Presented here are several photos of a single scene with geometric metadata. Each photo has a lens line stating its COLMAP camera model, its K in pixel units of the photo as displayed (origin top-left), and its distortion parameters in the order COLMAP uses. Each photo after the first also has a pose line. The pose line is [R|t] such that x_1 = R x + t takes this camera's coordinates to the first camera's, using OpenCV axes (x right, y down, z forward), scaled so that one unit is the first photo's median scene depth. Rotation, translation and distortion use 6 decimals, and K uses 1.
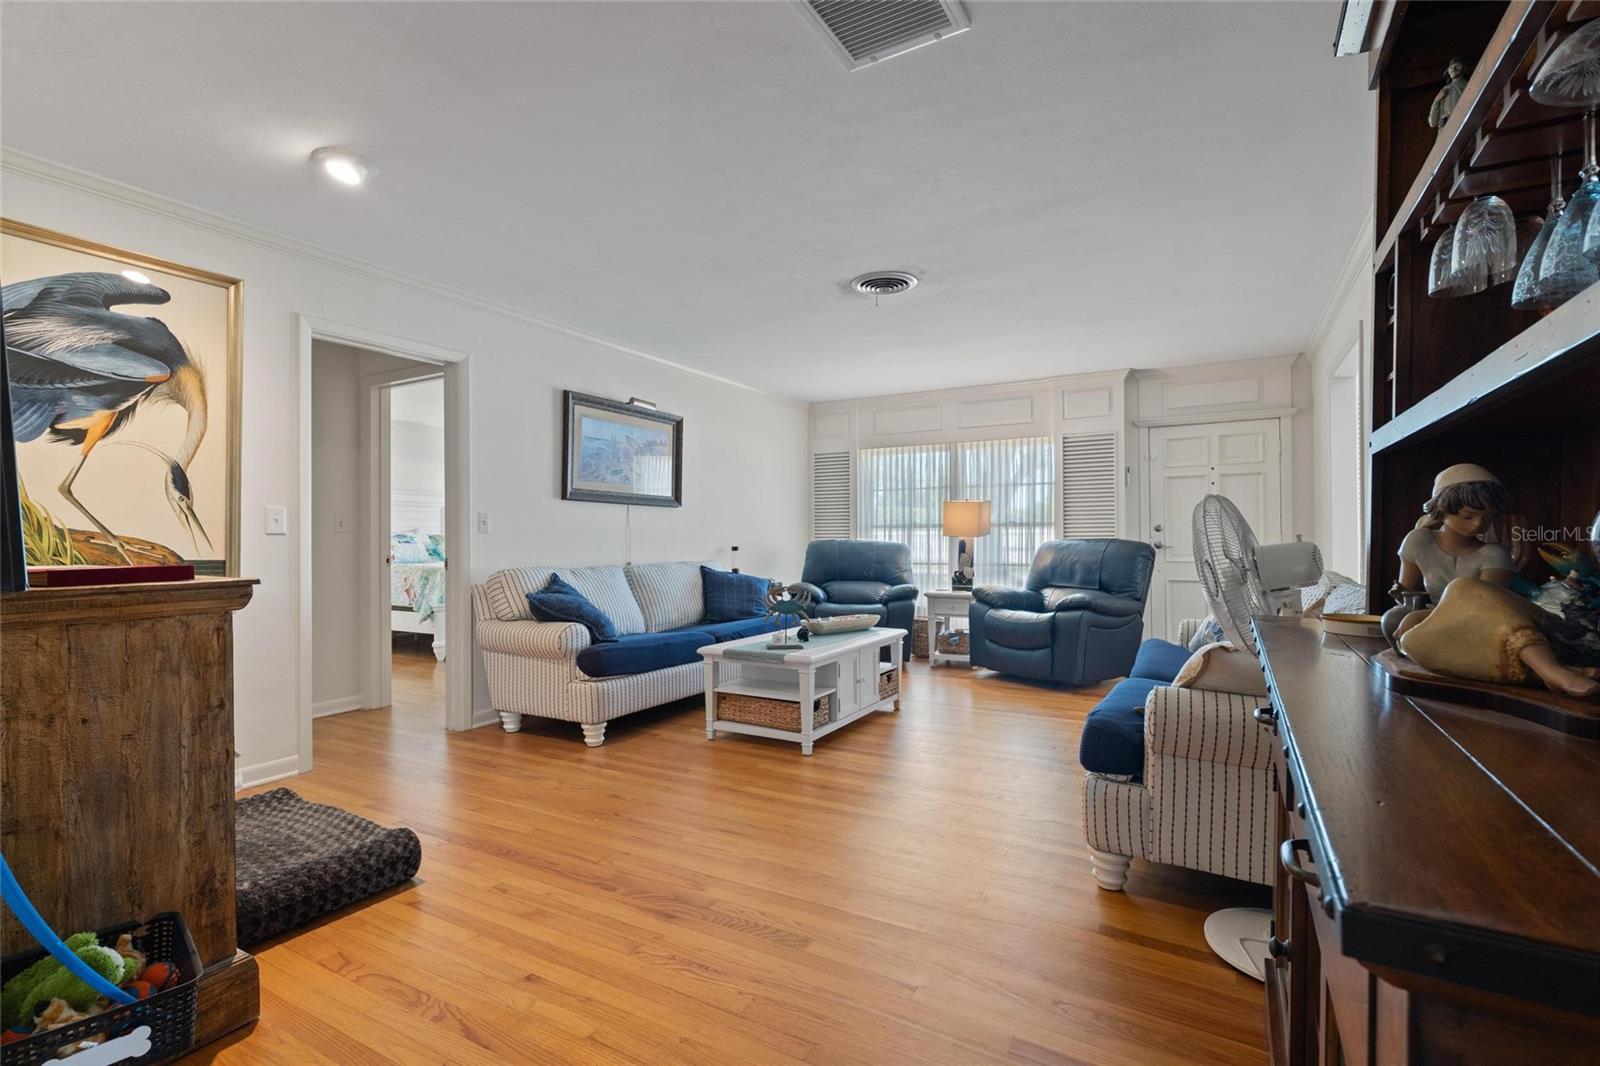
lens RADIAL K [[745.2, 0, 797.1], [0, 745.2, 540.0], [0, 0, 1]] dist [-0.002213, 0.000123]
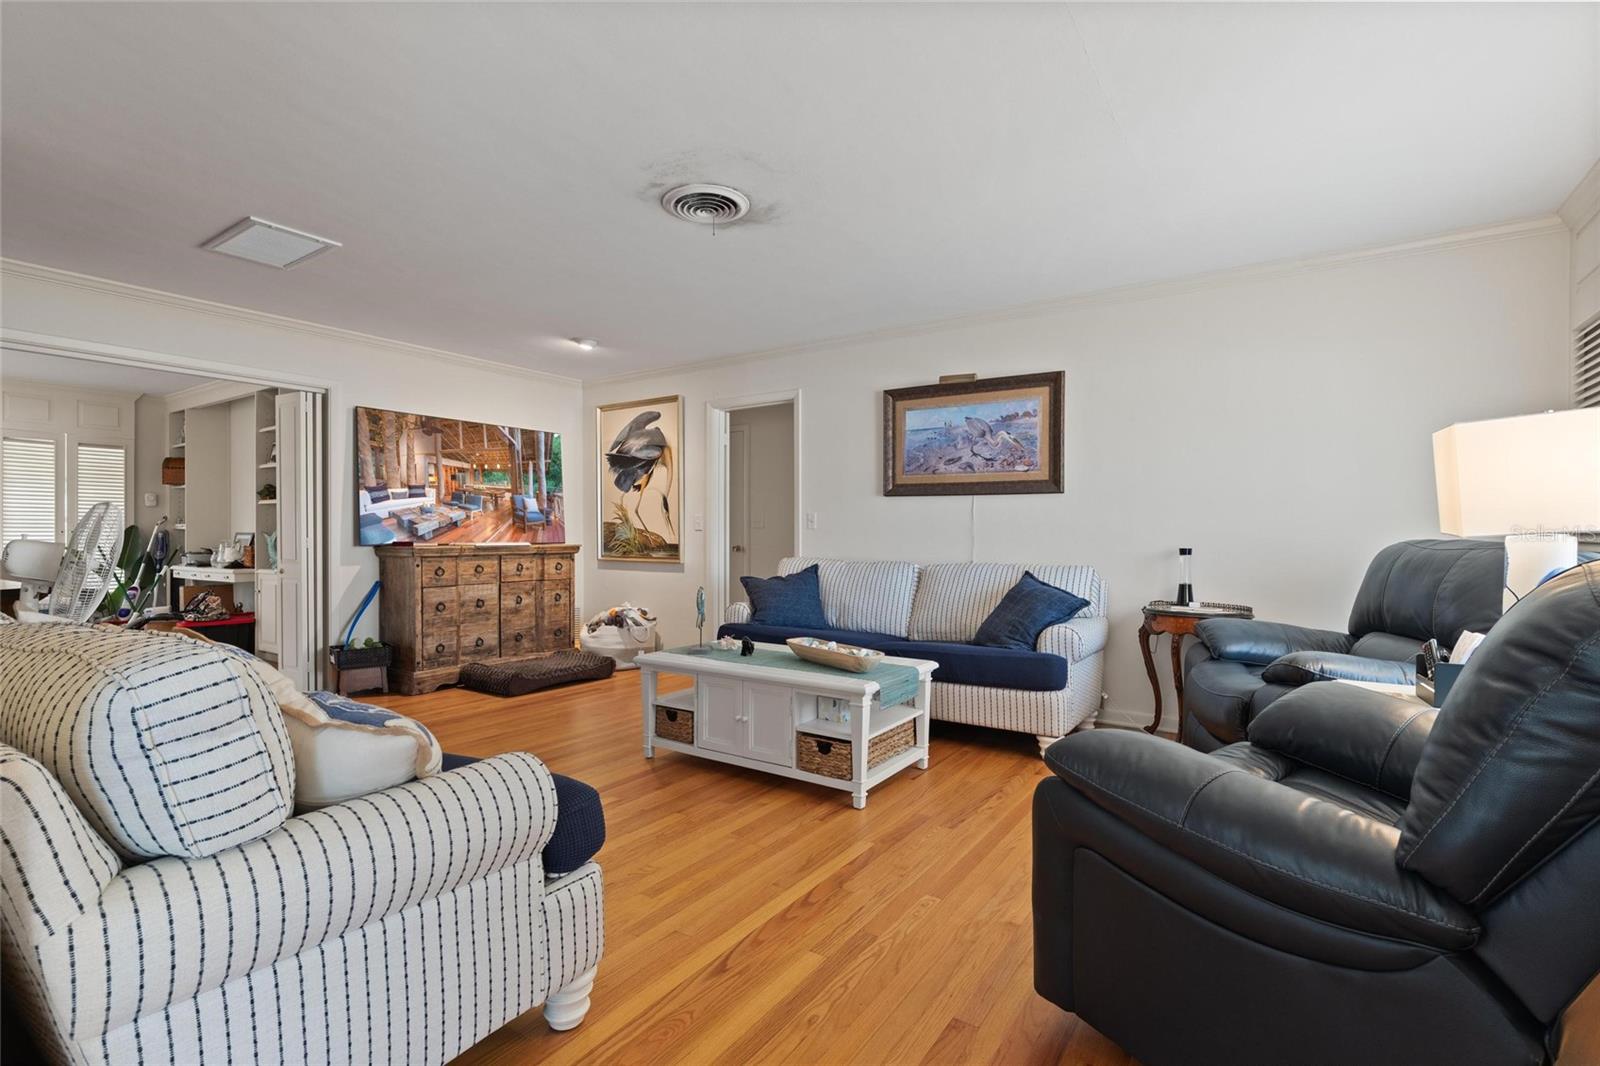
lens RADIAL K [[745.2, 0, 799.1], [0, 745.2, 535.5], [0, 0, 1]] dist [-0.002213, 0.000123]
pose [[-0.075479, 0.010118, -0.997096, 0.675728], [-0.001437, 0.999946, 0.010255, -0.008725], [0.997146, 0.002207, -0.075461, 0.877298]]
